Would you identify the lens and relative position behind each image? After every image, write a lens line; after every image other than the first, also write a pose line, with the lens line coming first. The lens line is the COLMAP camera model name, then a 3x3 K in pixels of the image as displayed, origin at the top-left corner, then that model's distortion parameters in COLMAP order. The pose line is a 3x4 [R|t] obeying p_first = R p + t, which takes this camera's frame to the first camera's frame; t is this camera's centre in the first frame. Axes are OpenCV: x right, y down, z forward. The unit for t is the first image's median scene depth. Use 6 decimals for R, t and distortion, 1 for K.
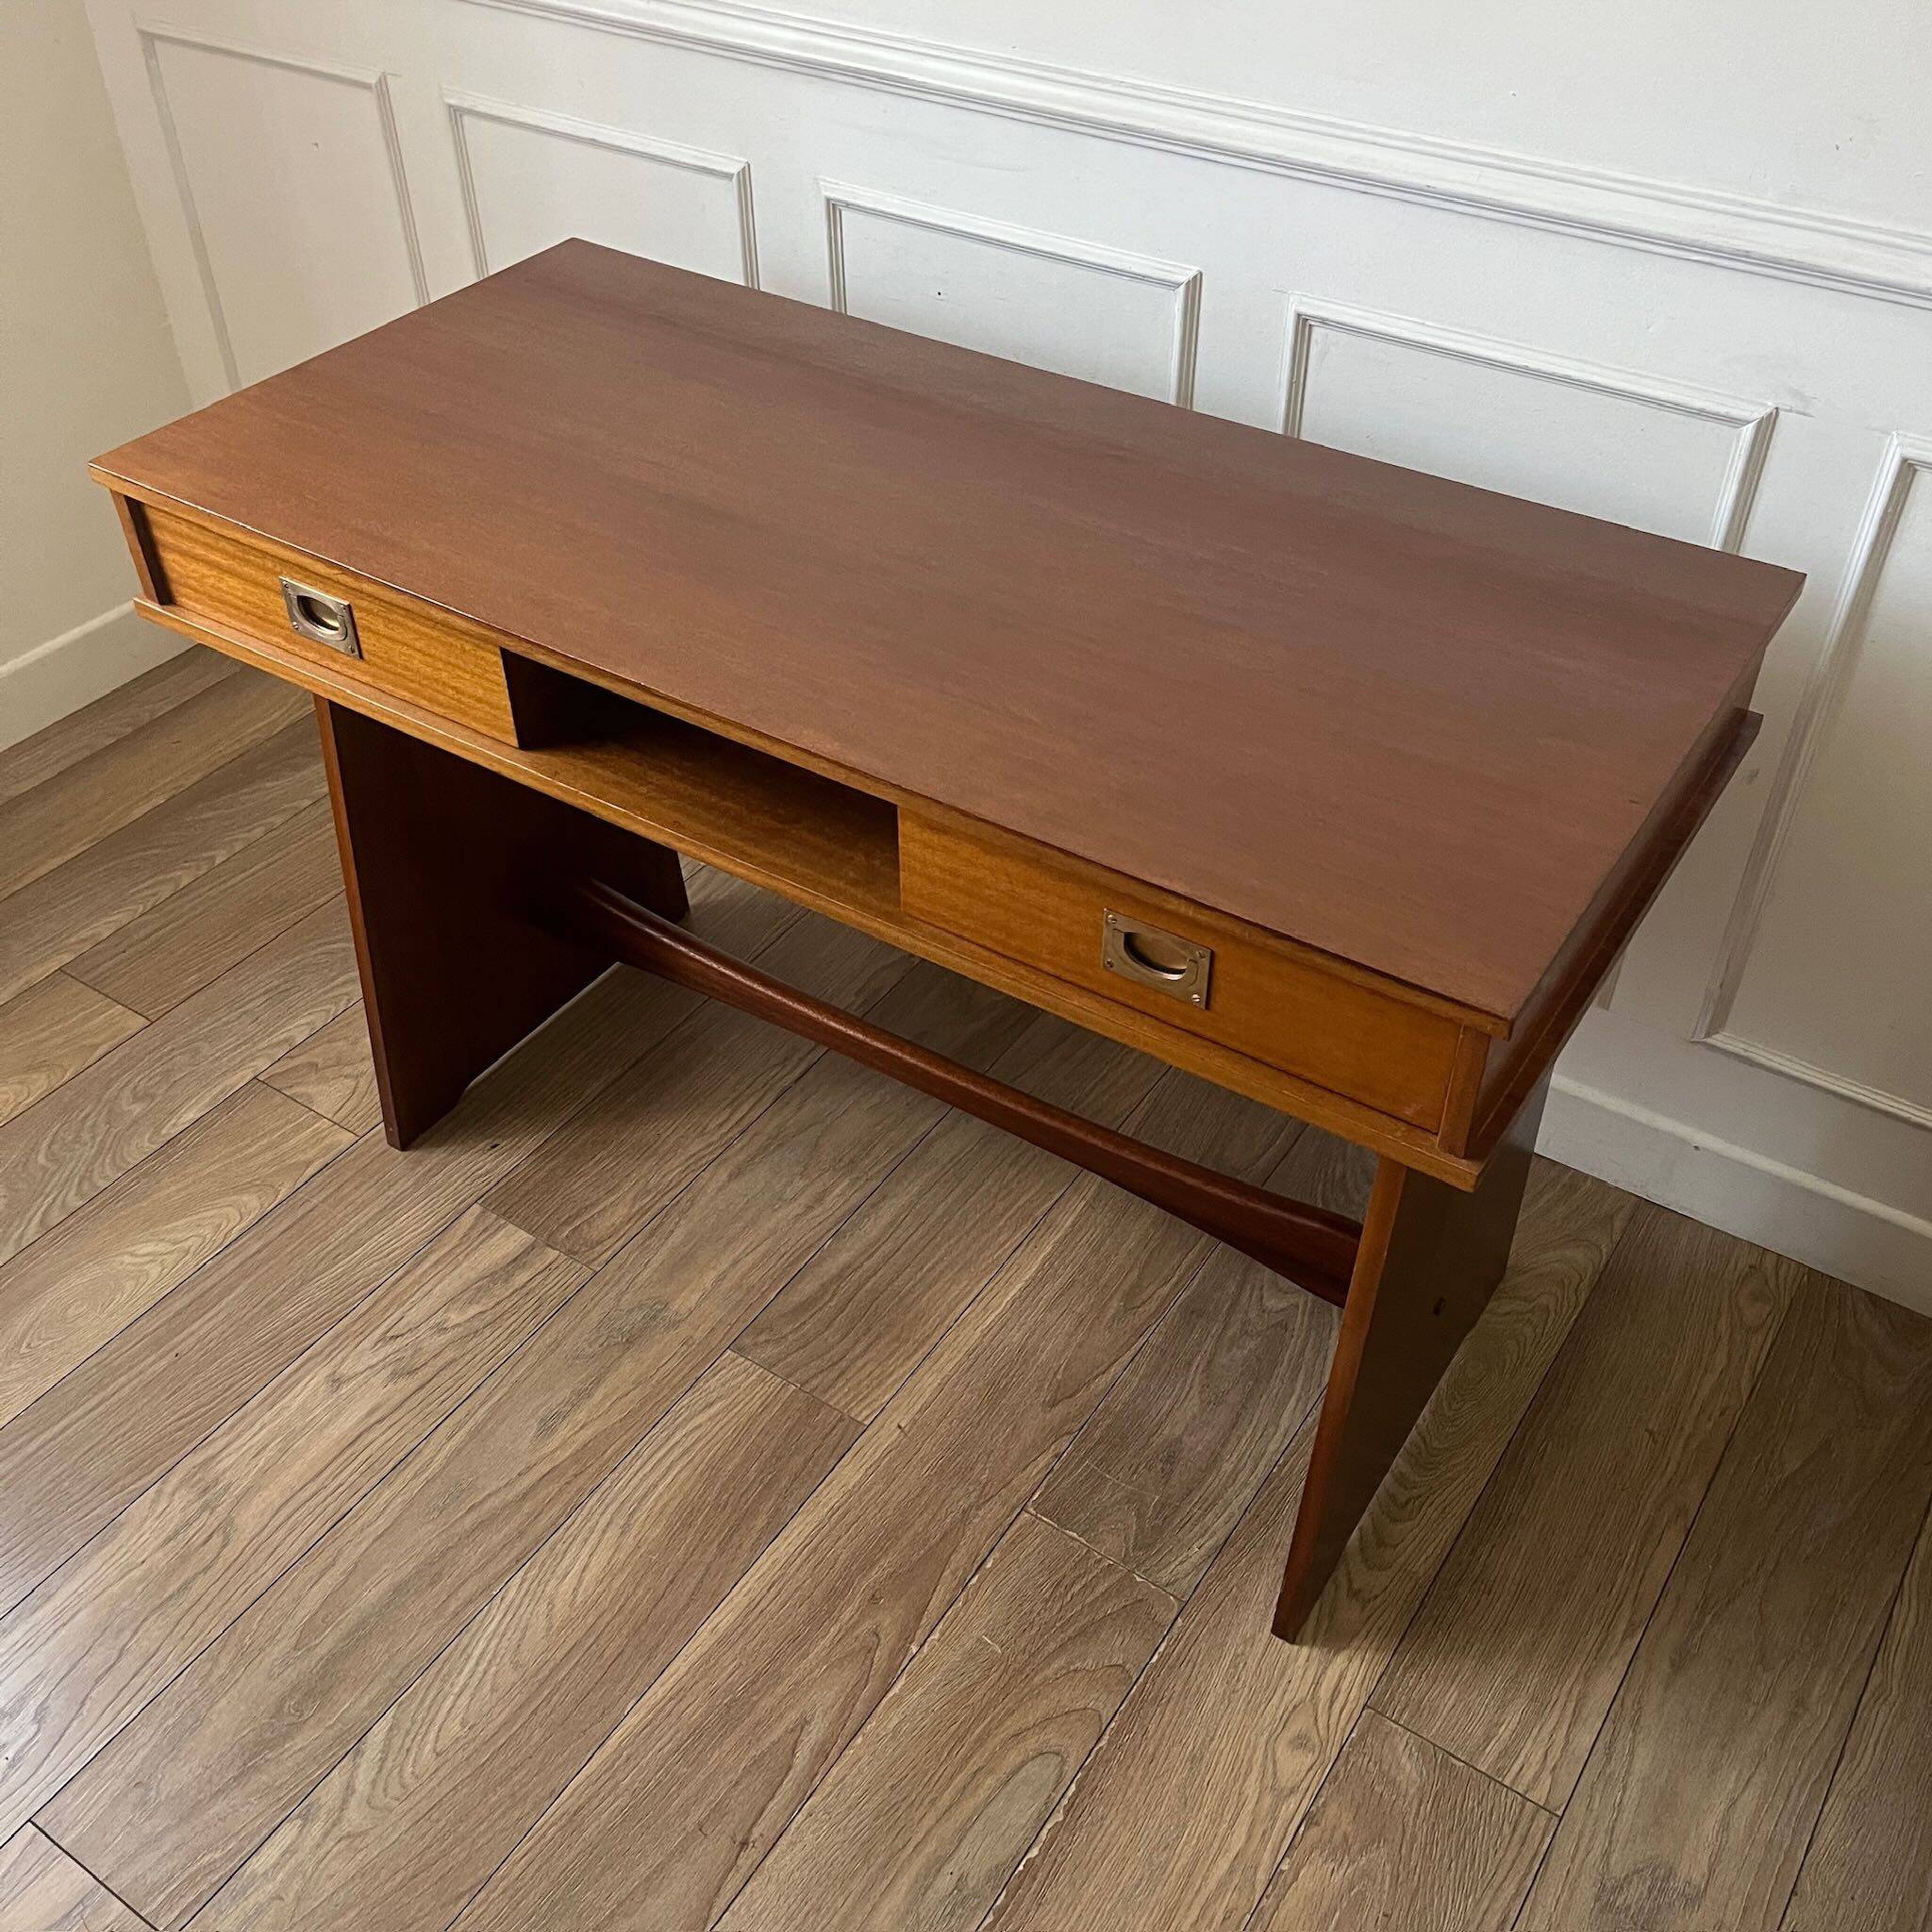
lens RADIAL K [[1981.6, 0, 966.5], [0, 1981.6, 969.2], [0, 0, 1]] dist [0.023236, 0.000000]
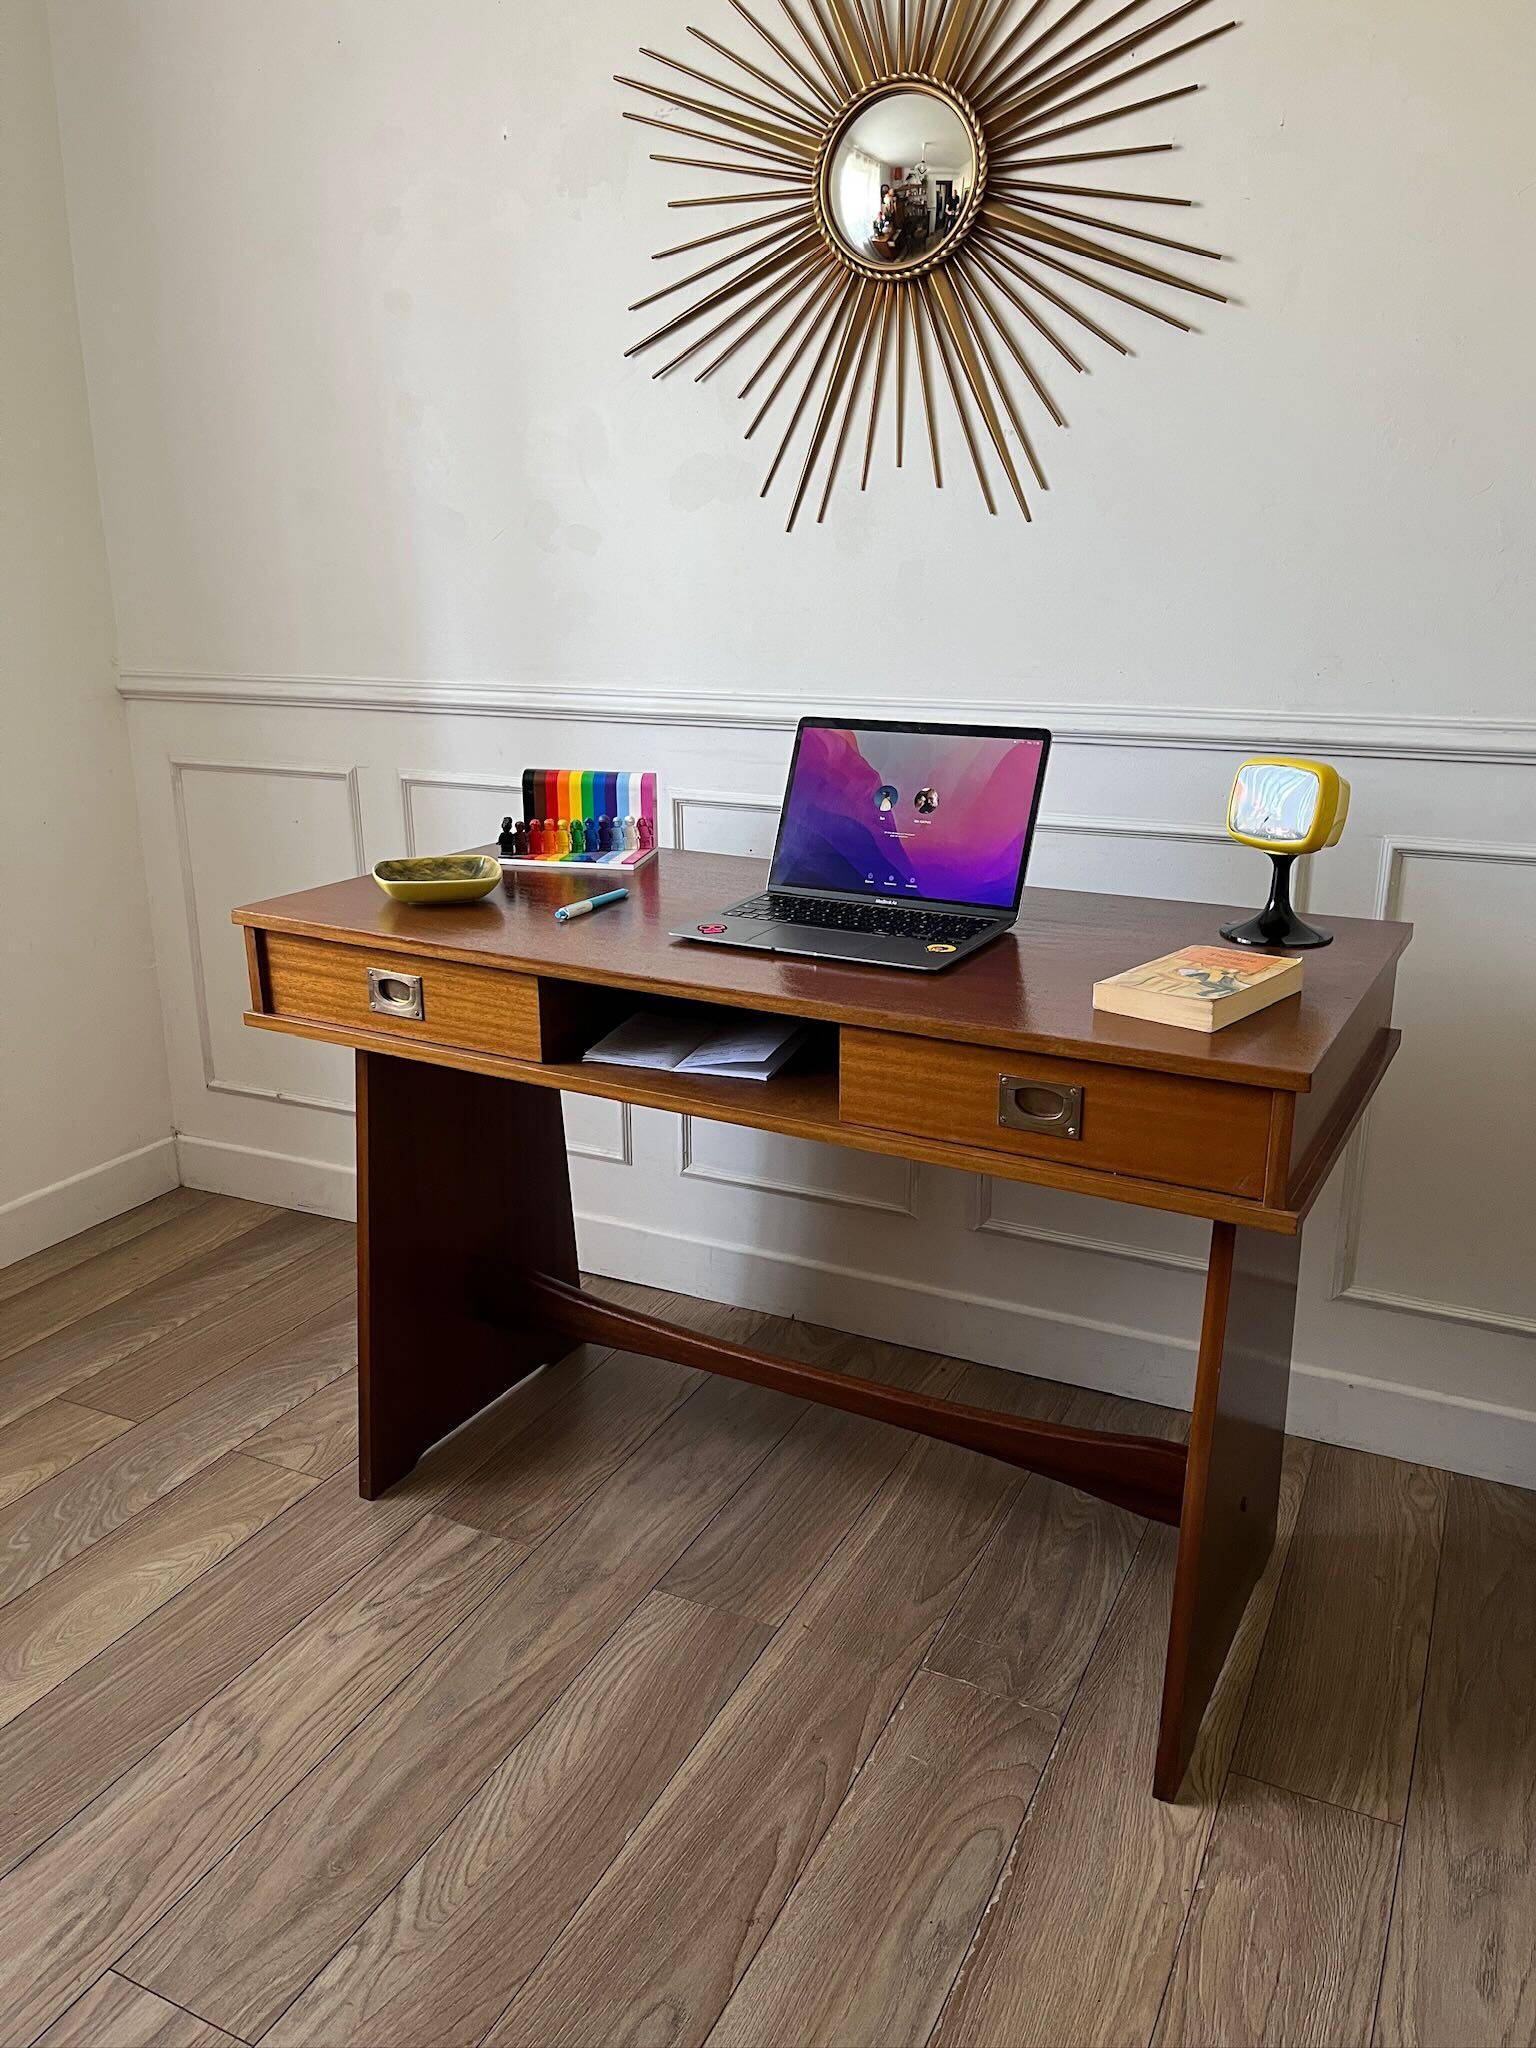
lens RADIAL K [[1566.4, 0, 760.8], [0, 1566.4, 1025.7], [0, 0, 1]] dist [0.056537, -0.078405]
pose [[0.991424, -0.038624, 0.124847, -0.176311], [0.086237, 0.911159, -0.402930, 0.295464], [-0.098193, 0.410241, 0.906676, -0.044612]]
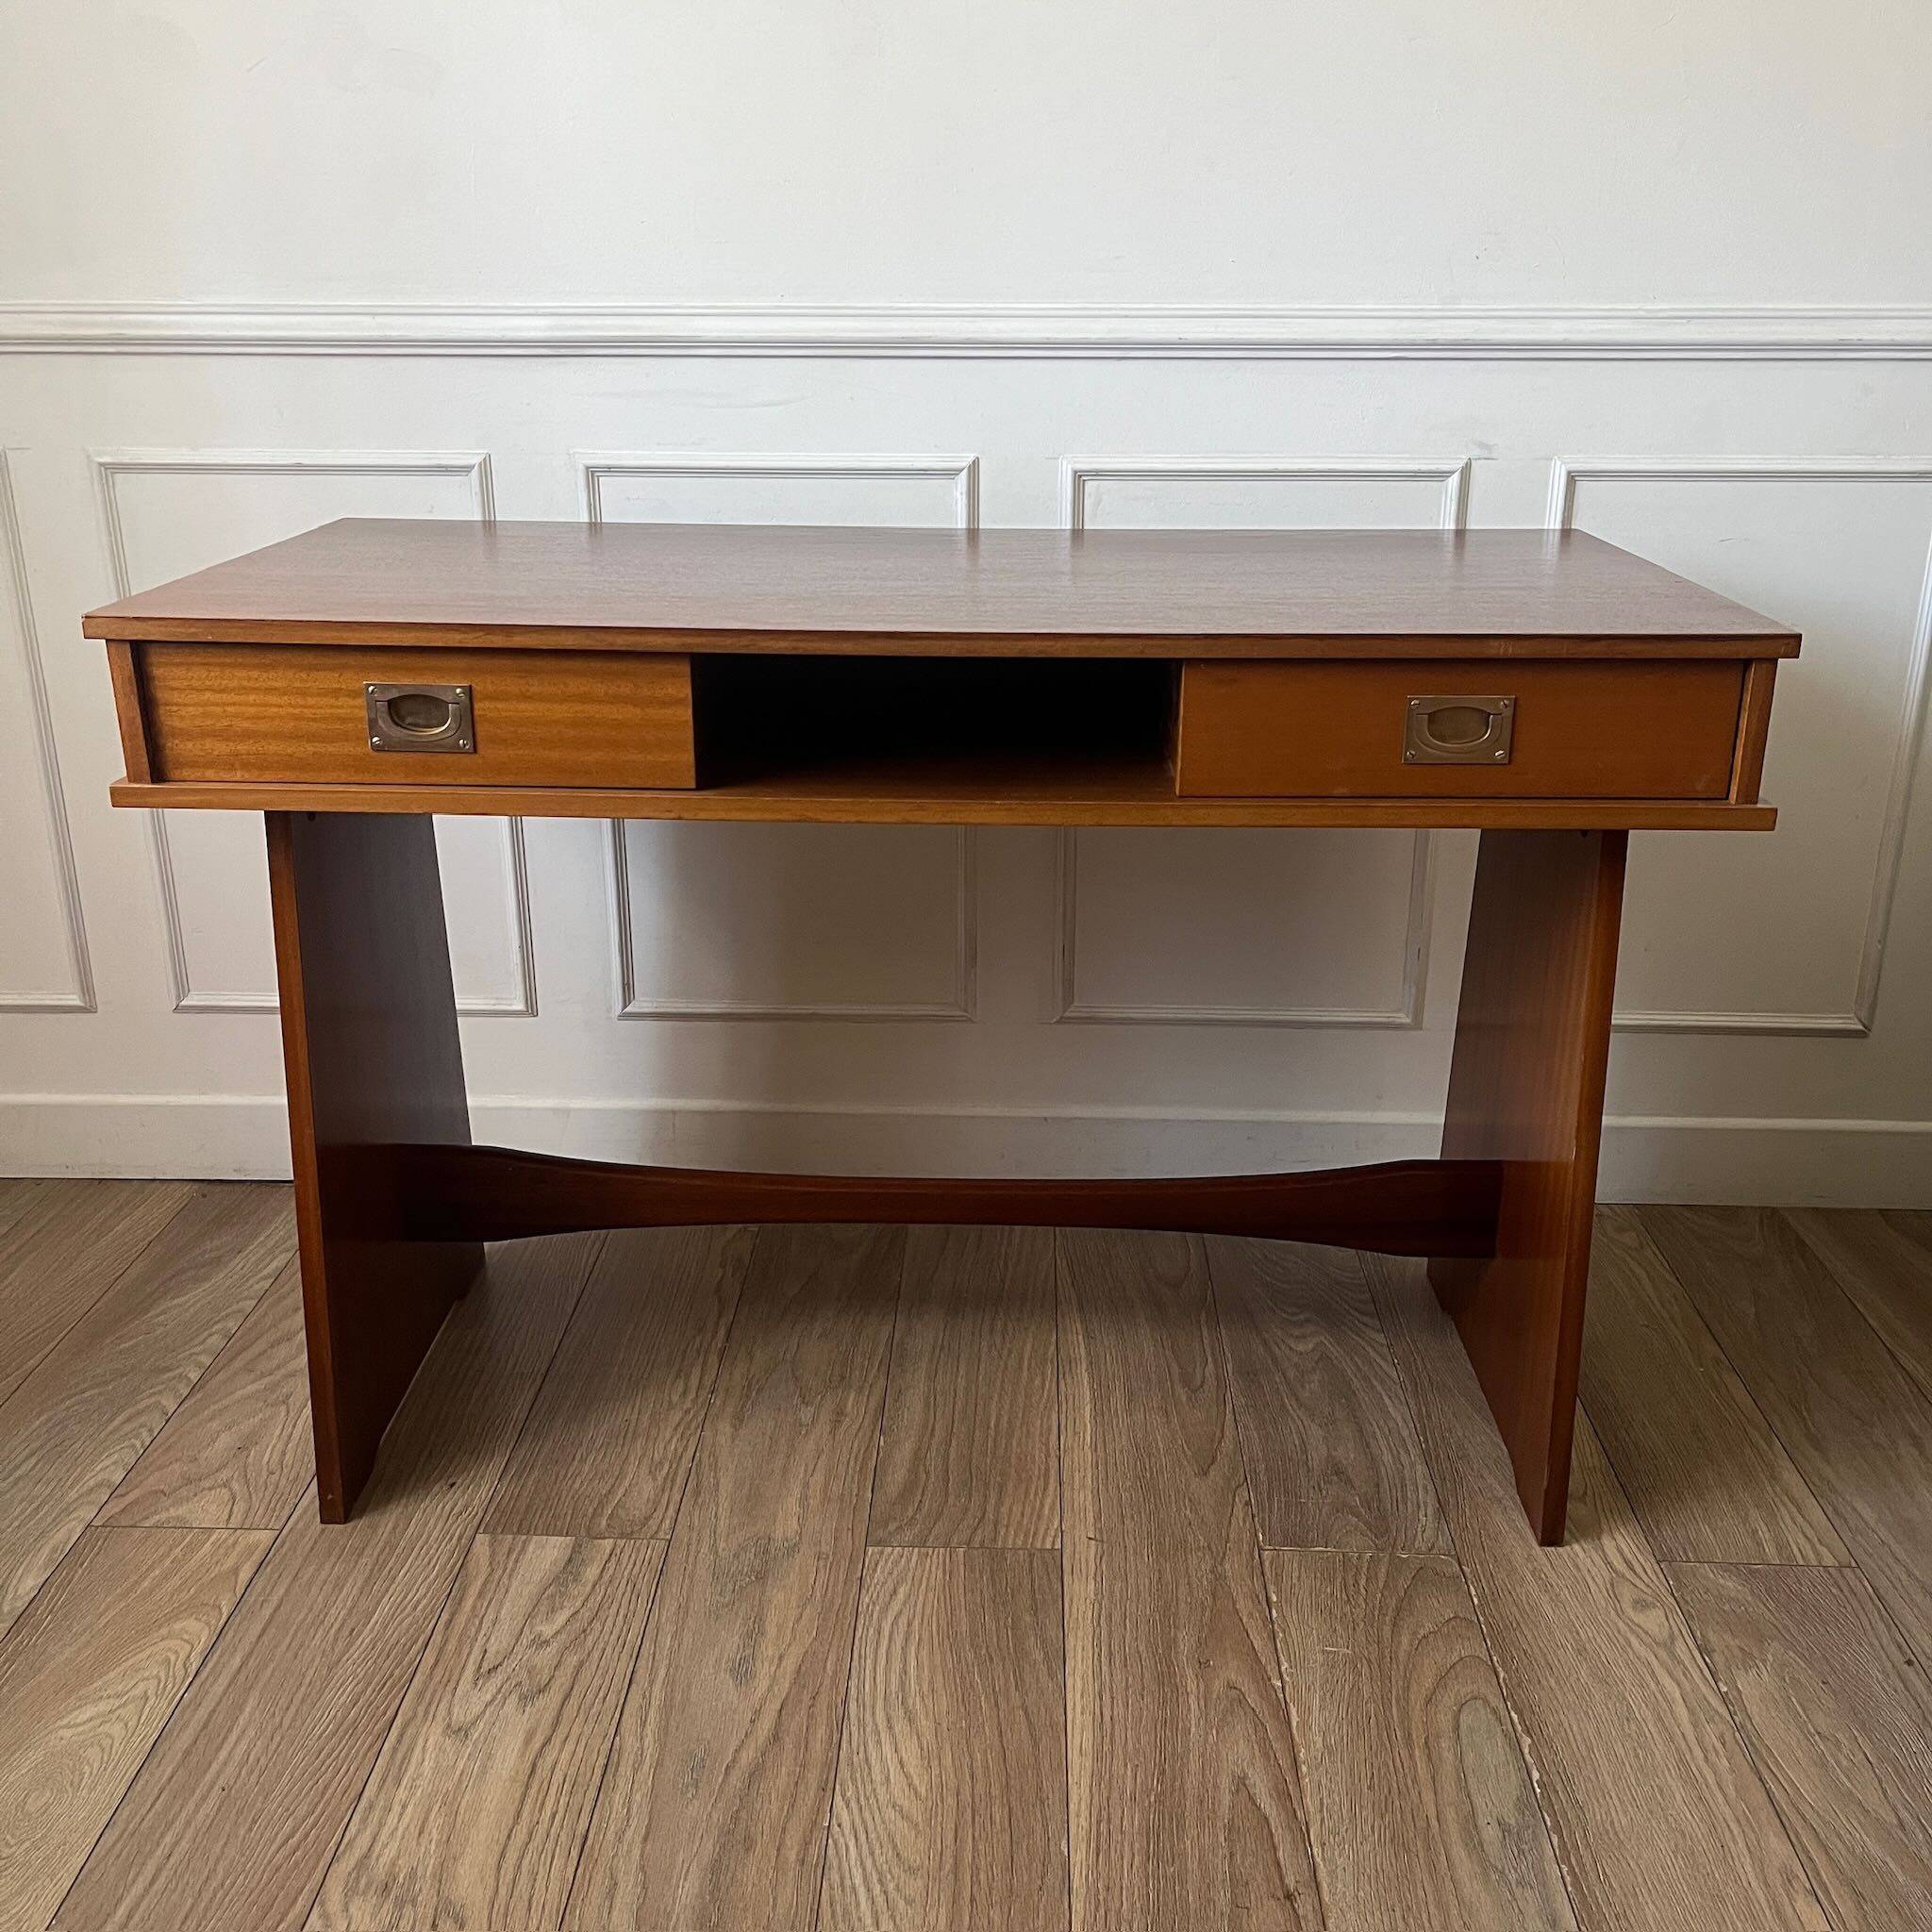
lens RADIAL K [[1981.6, 0, 965.4], [0, 1981.6, 969.8], [0, 0, 1]] dist [0.023236, 0.000000]
pose [[0.847665, -0.171303, 0.502115, -0.521927], [0.343321, 0.898667, -0.272998, 0.234750], [-0.404469, 0.403798, 0.820580, 0.166196]]
